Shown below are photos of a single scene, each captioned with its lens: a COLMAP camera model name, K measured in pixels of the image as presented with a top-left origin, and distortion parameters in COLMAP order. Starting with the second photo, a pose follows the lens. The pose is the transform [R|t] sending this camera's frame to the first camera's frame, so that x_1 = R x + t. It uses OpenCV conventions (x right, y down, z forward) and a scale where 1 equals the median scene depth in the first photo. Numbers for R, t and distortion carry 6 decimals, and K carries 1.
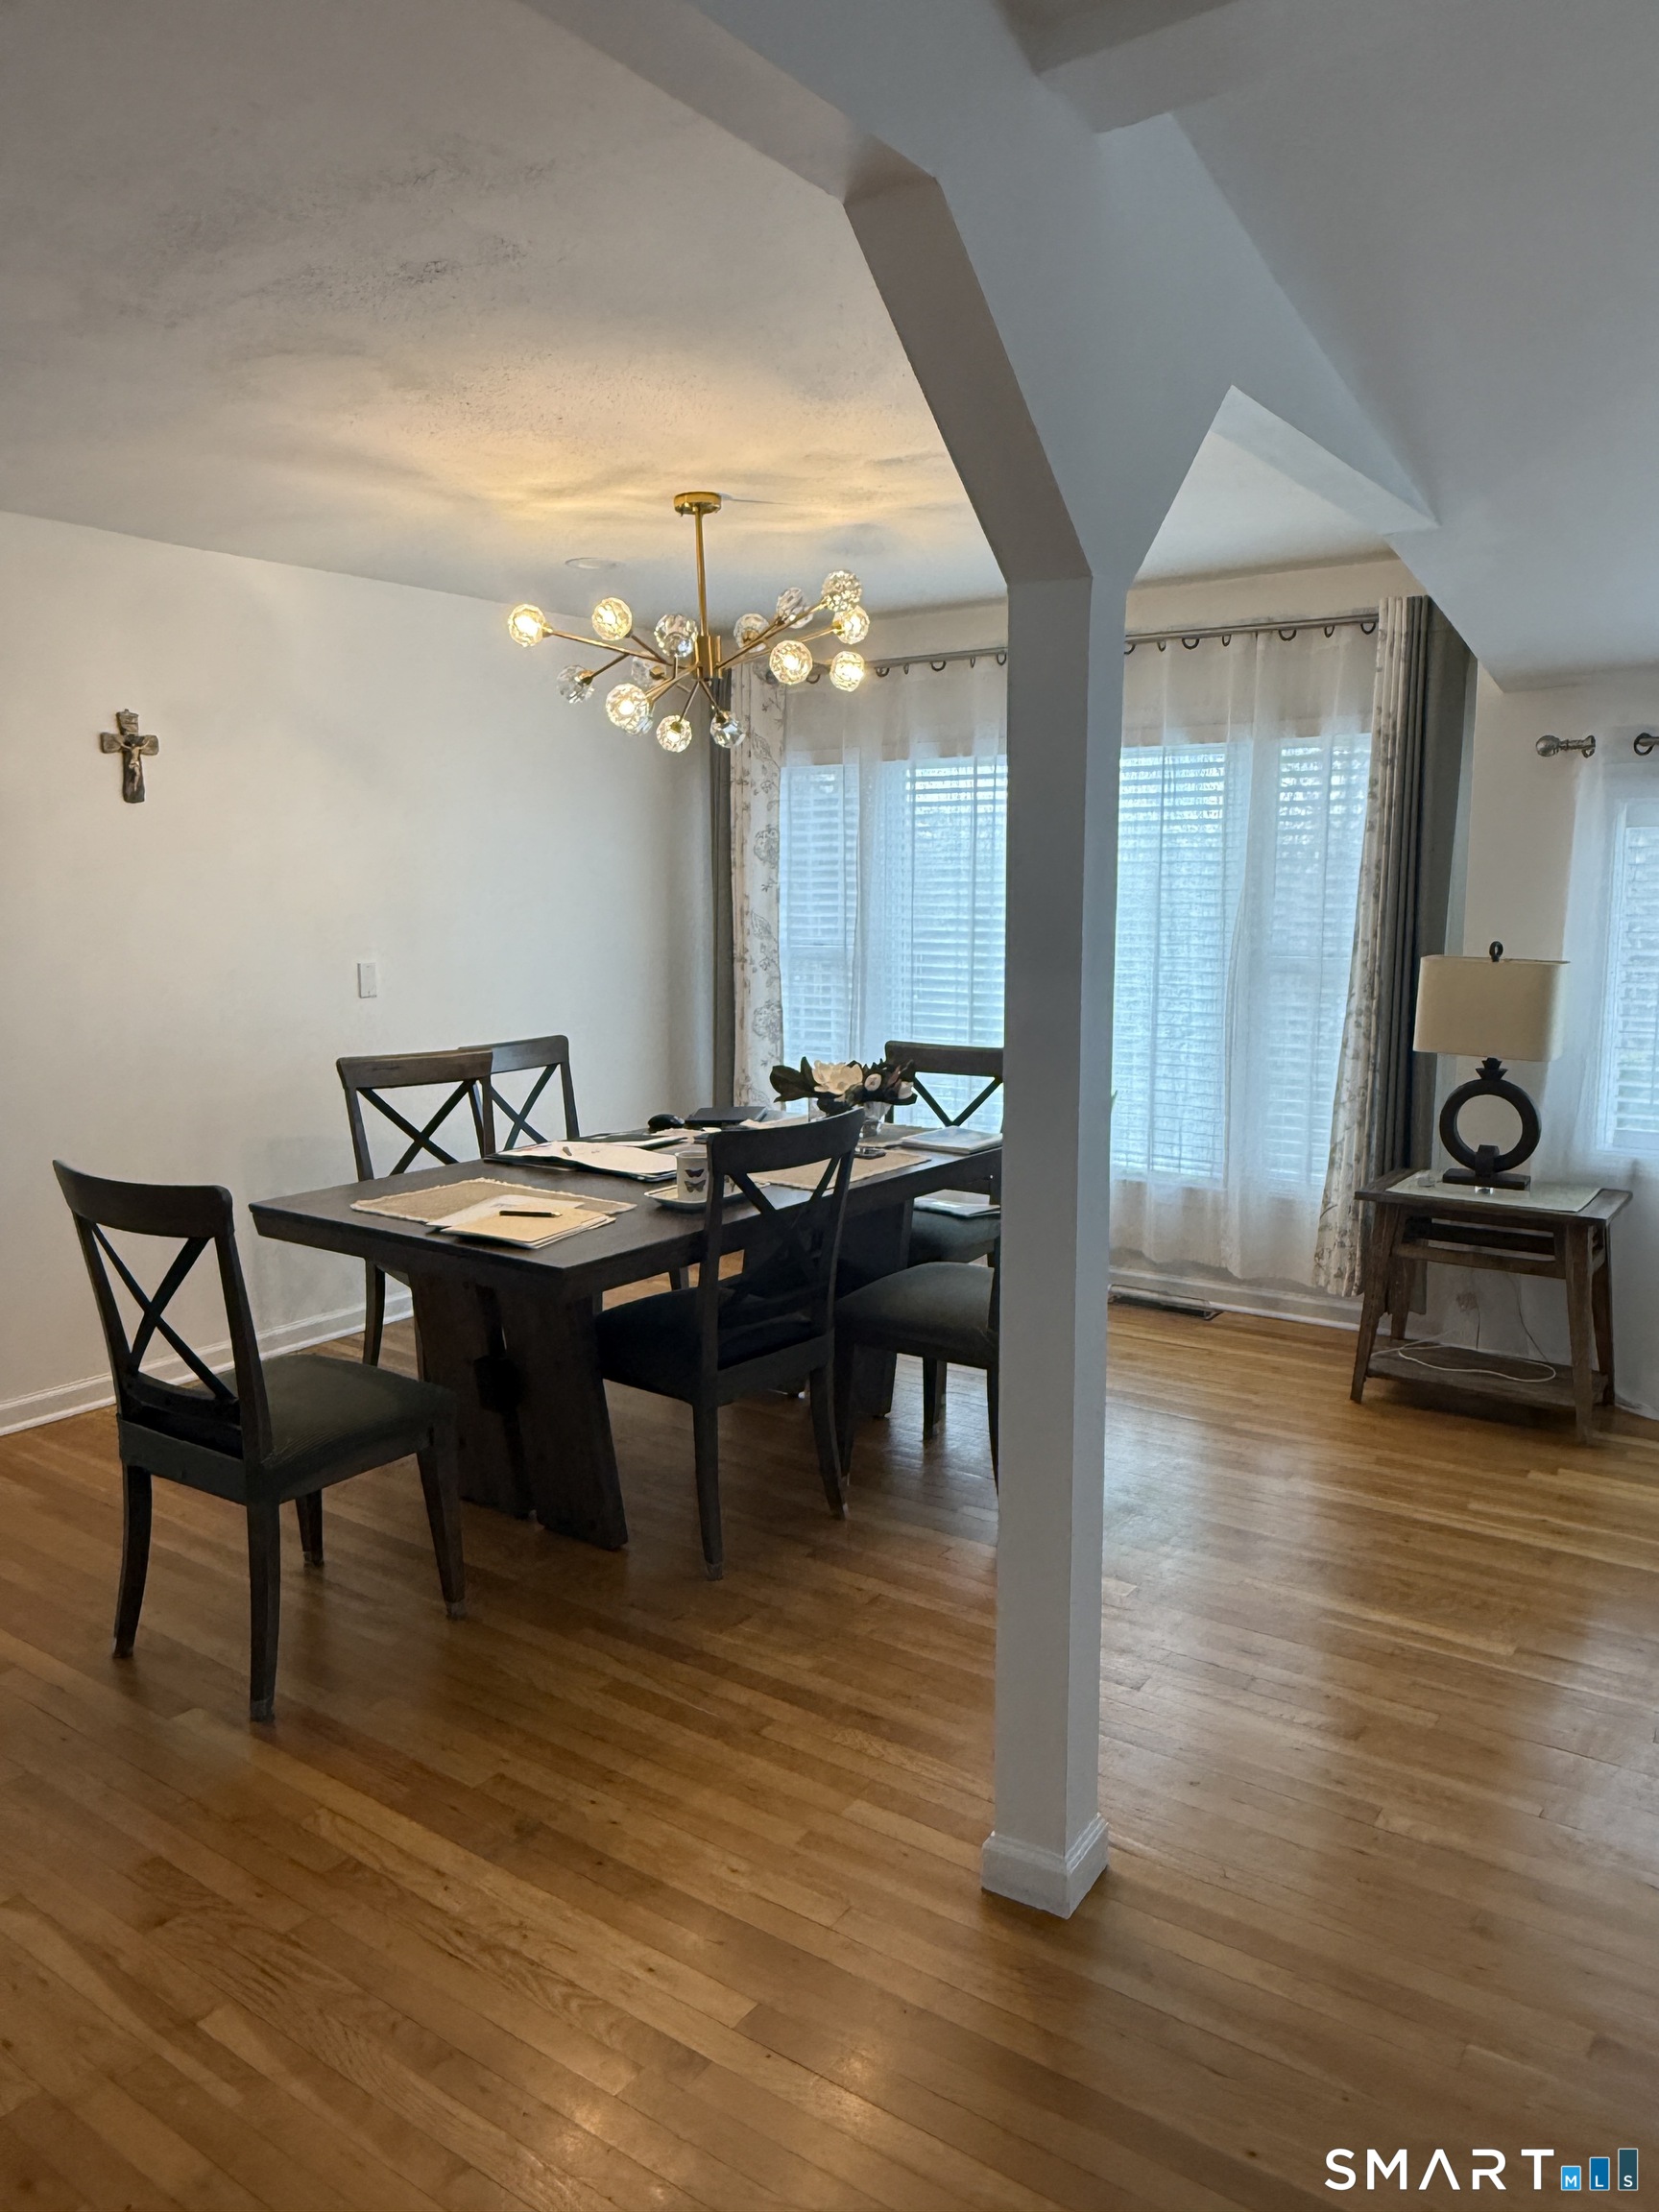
lens RADIAL K [[1543.2, 0, 825.8], [0, 1543.2, 1105.1], [0, 0, 1]] dist [0.005247, -0.006118]
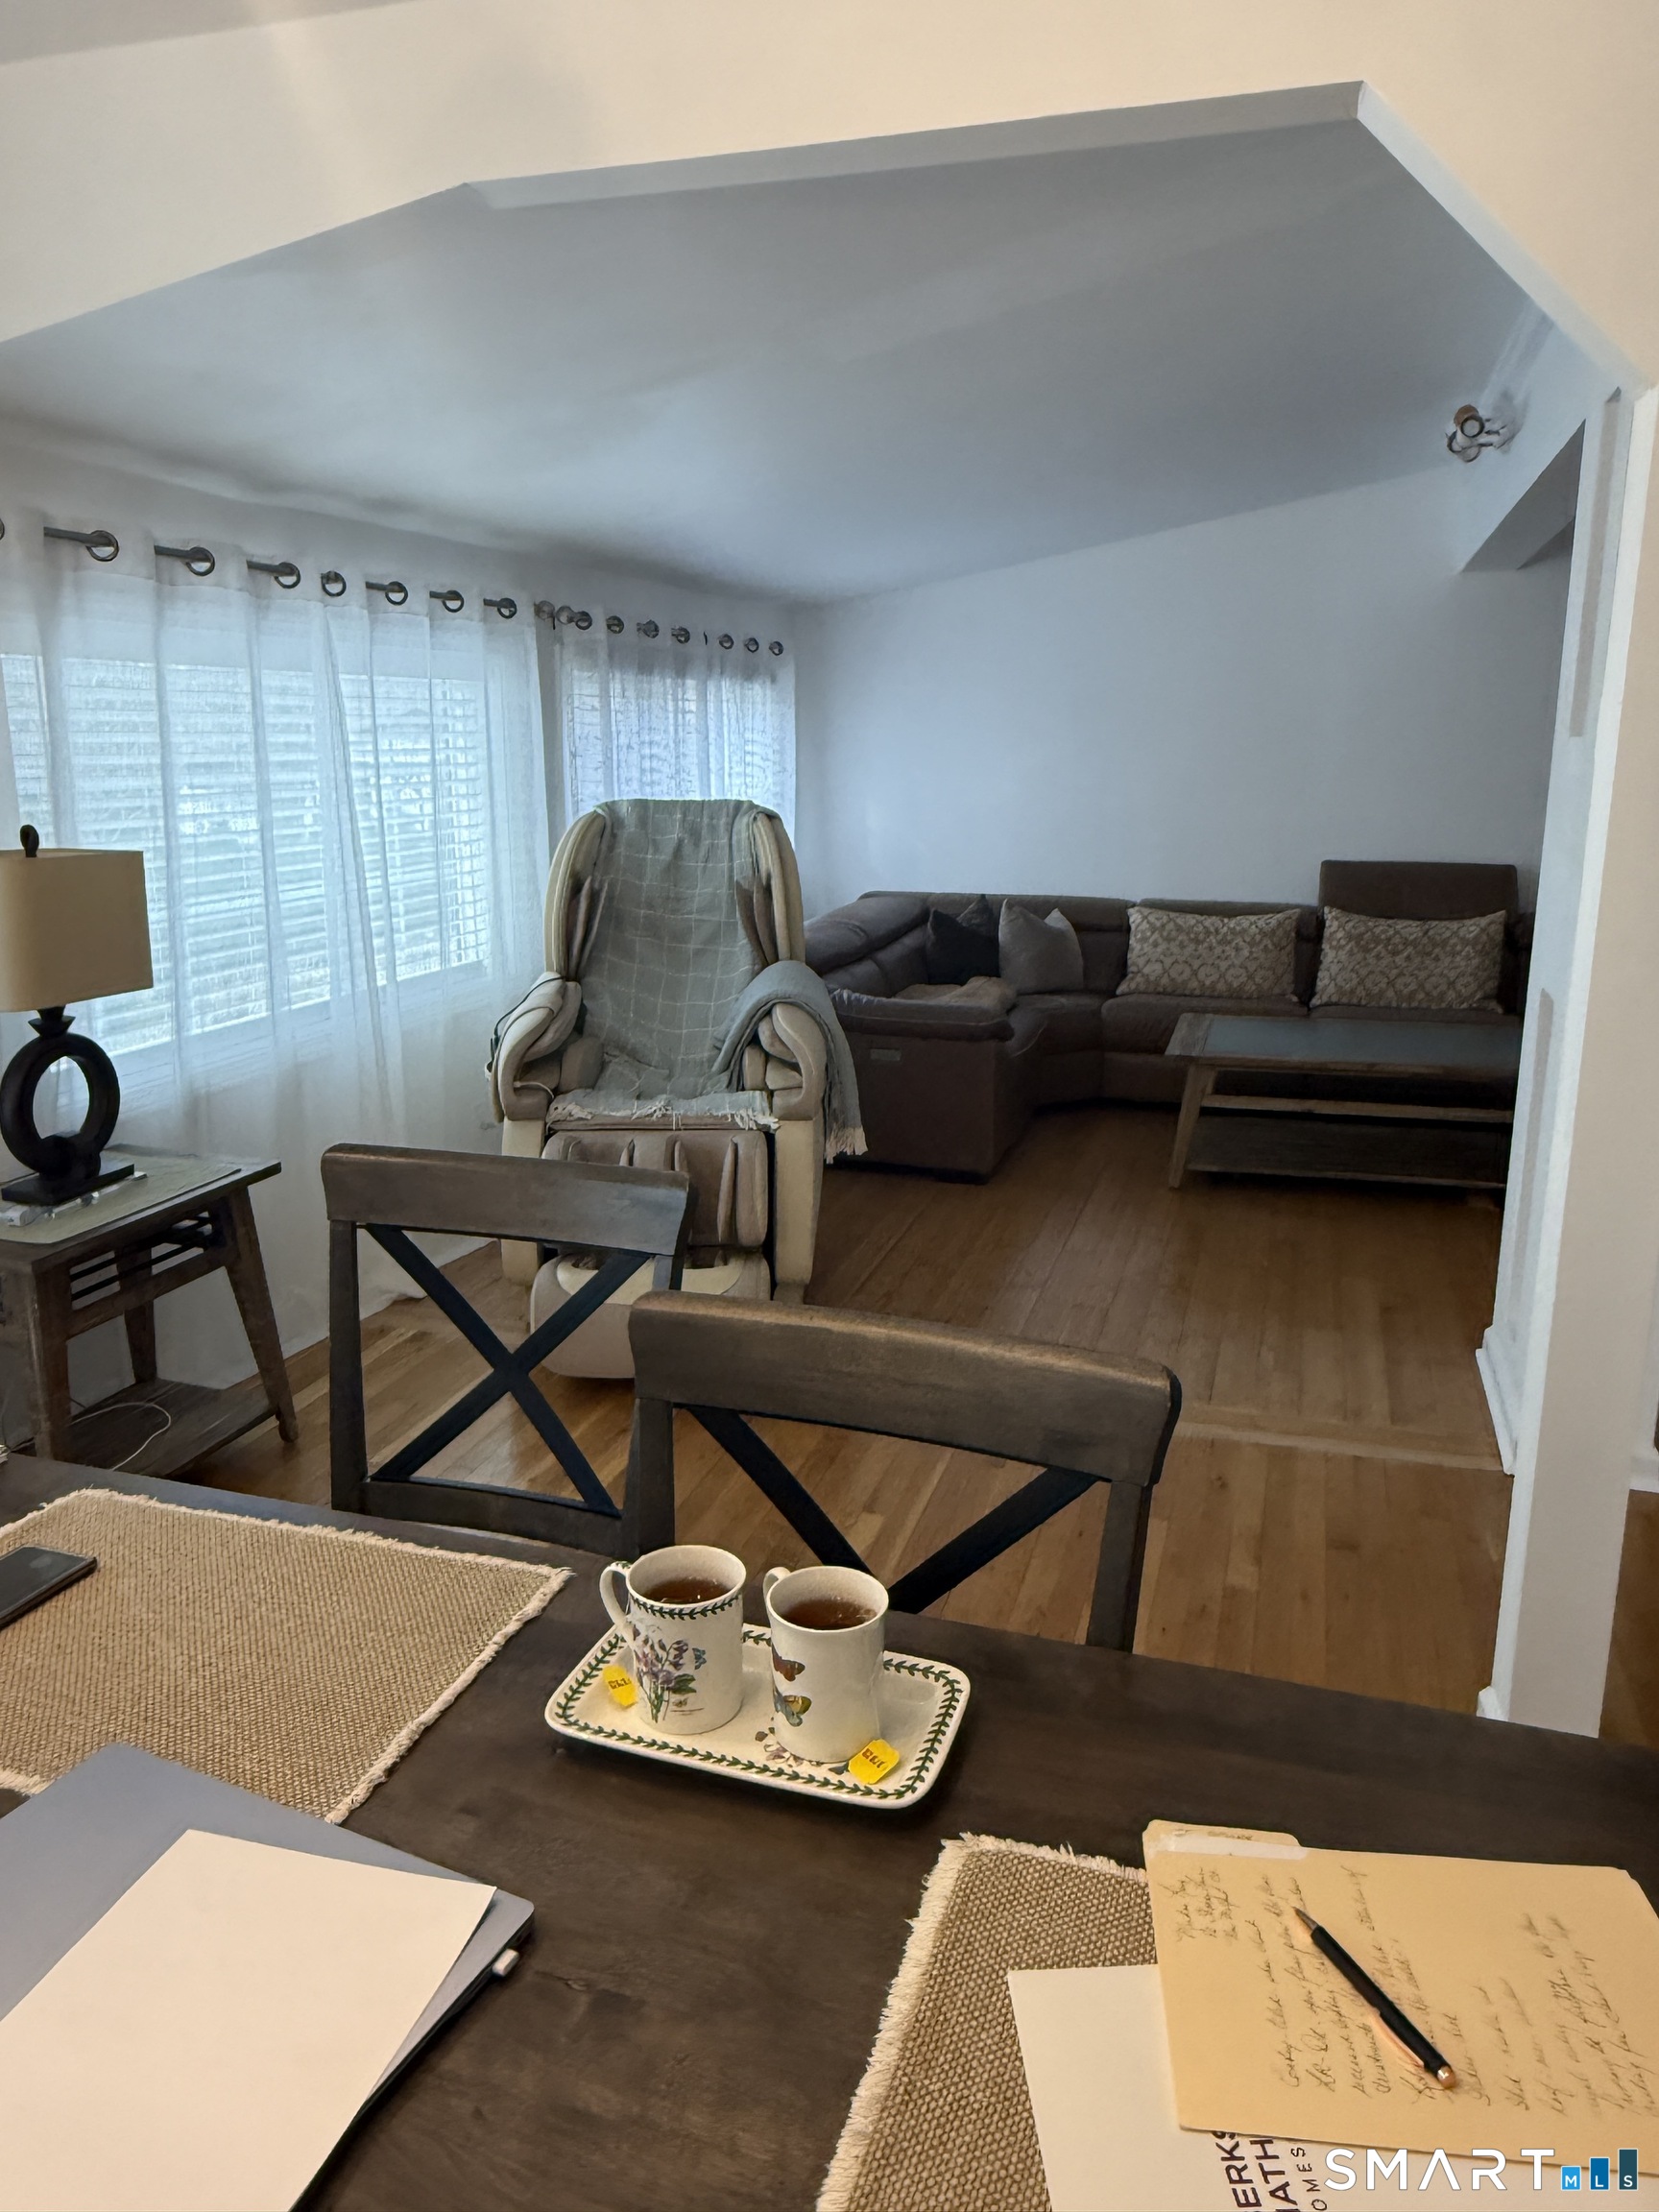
lens RADIAL K [[1543.2, 0, 835.5], [0, 1543.2, 1089.7], [0, 0, 1]] dist [0.005247, -0.006118]
pose [[-0.312279, -0.207129, 0.927135, -0.435724], [0.138209, 0.955652, 0.260052, -0.179604], [-0.939883, 0.209347, -0.269803, 1.301659]]
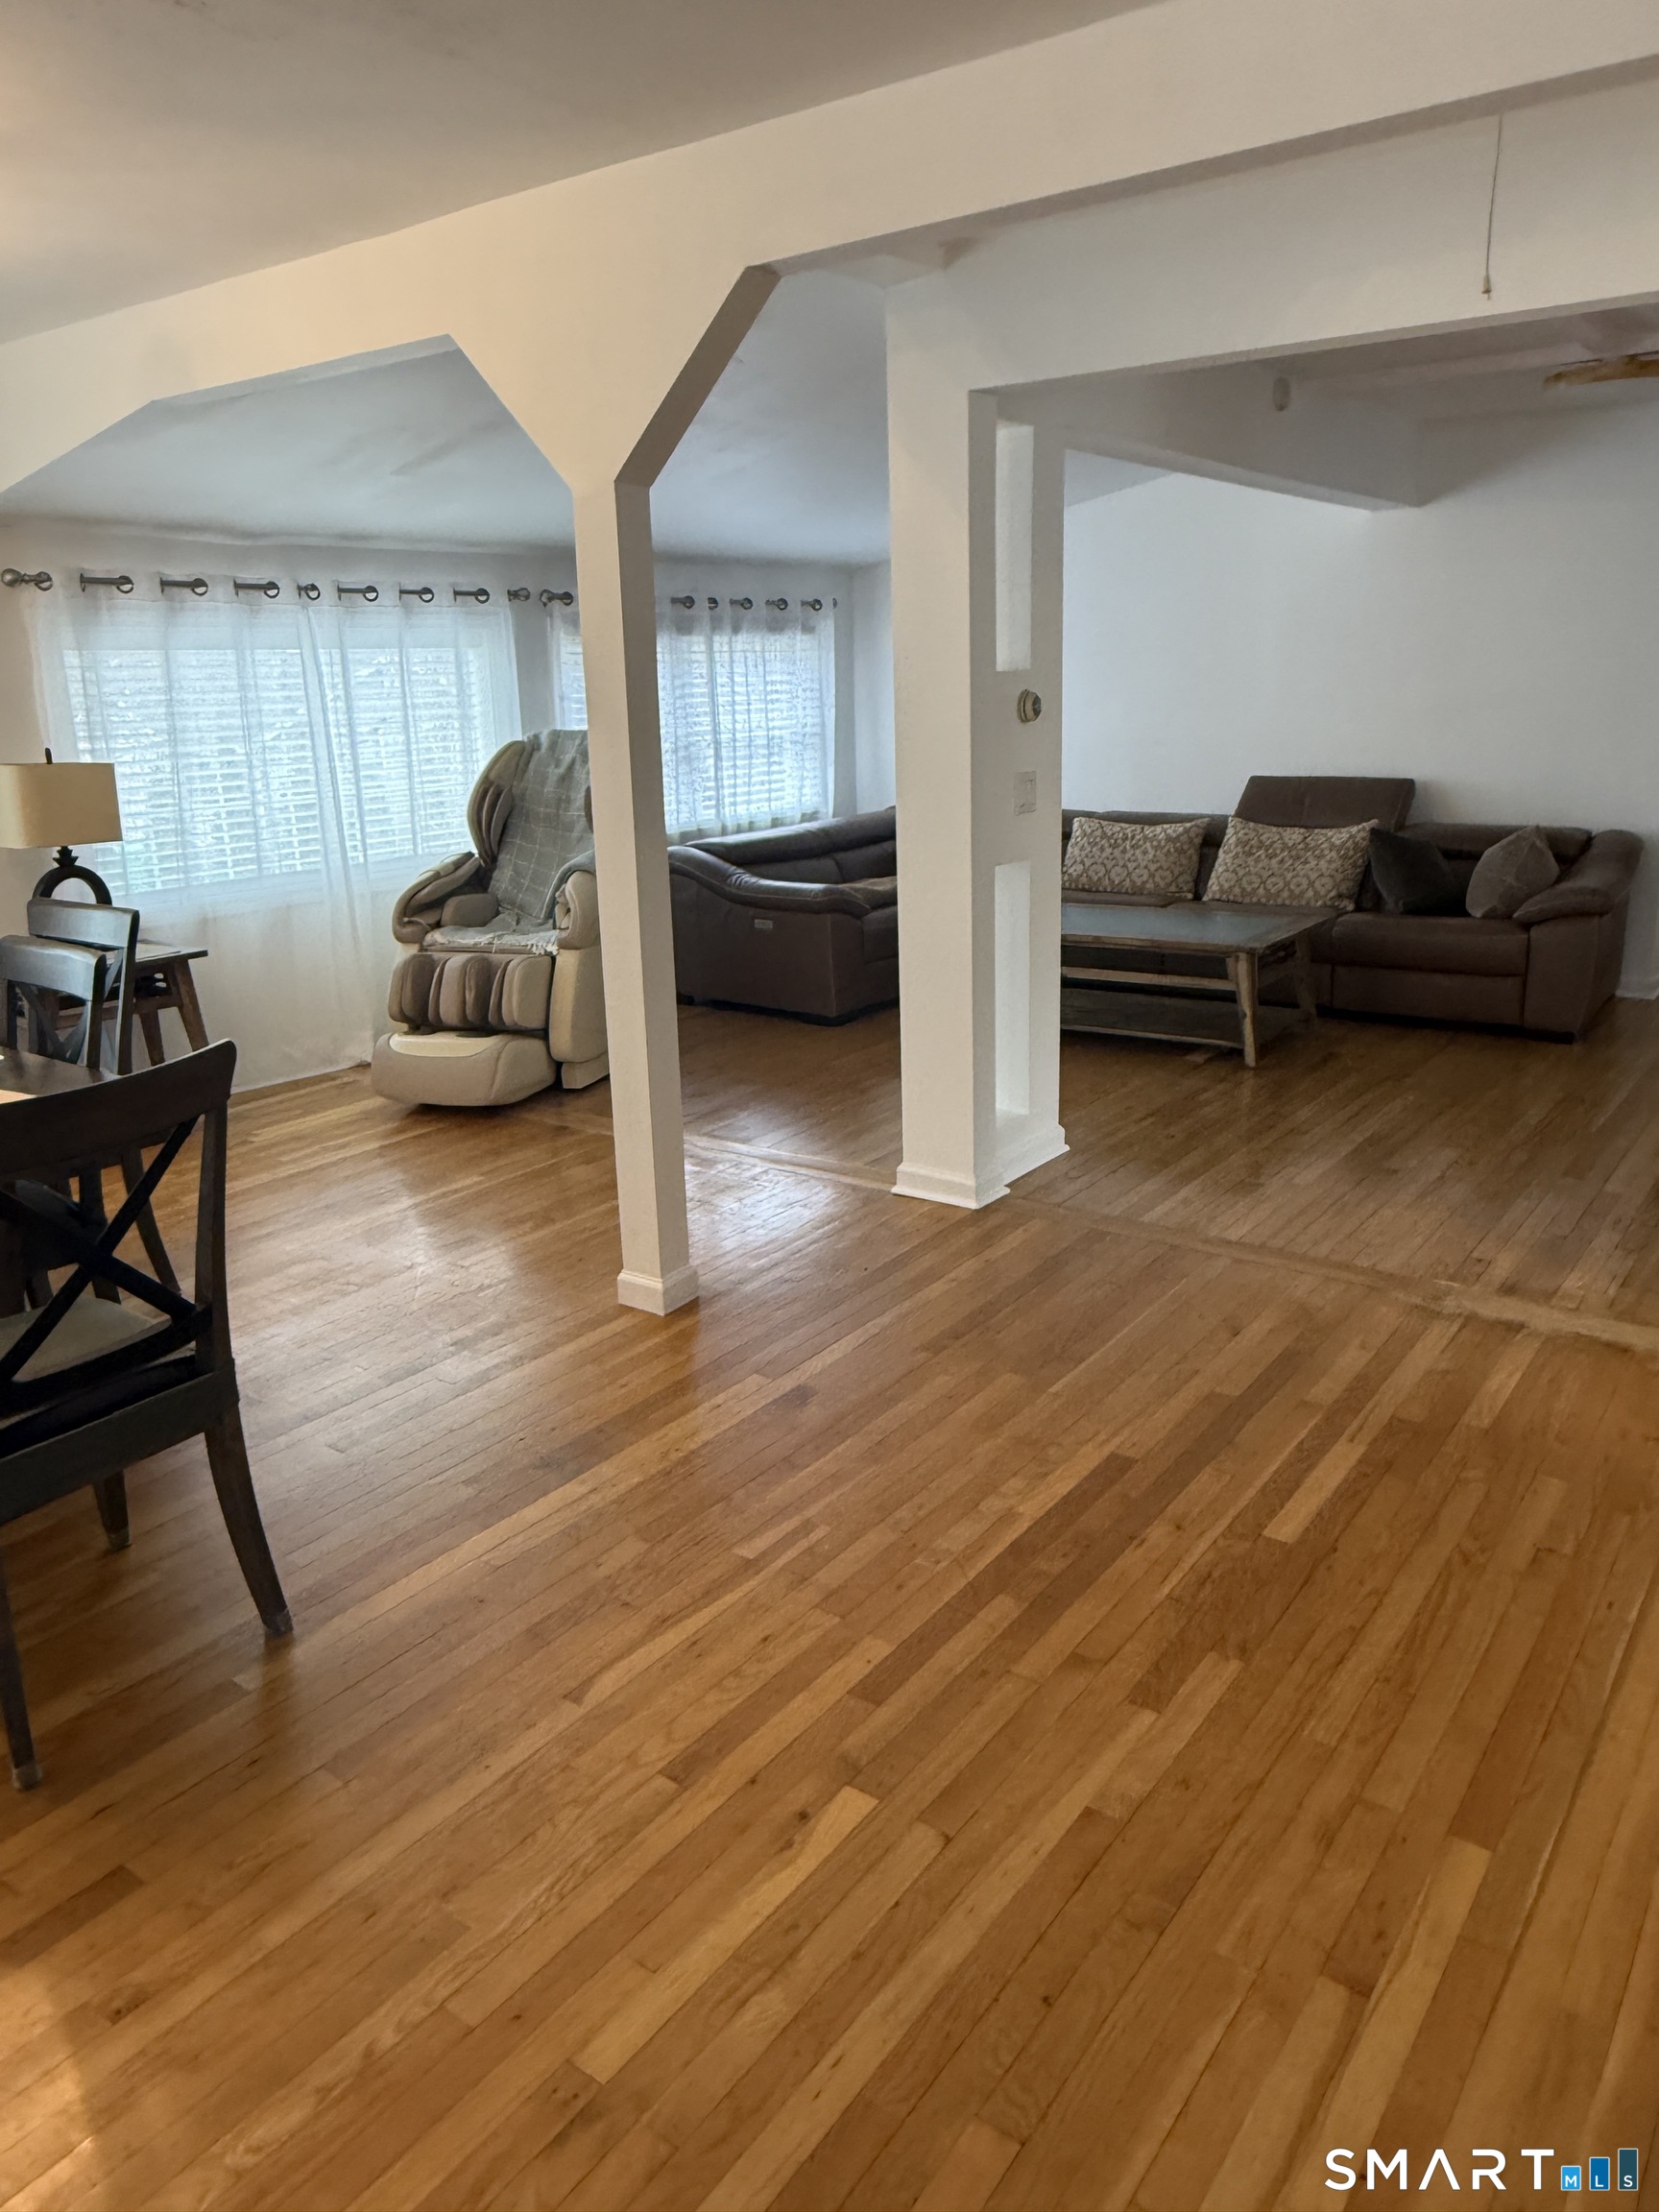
lens RADIAL K [[1543.2, 0, 814.4], [0, 1543.2, 1118.3], [0, 0, 1]] dist [0.005247, -0.006118]
pose [[0.014940, -0.270839, 0.962509, -1.141617], [0.170067, 0.949278, 0.264477, -0.073489], [-0.985319, 0.159740, 0.060243, 0.585265]]
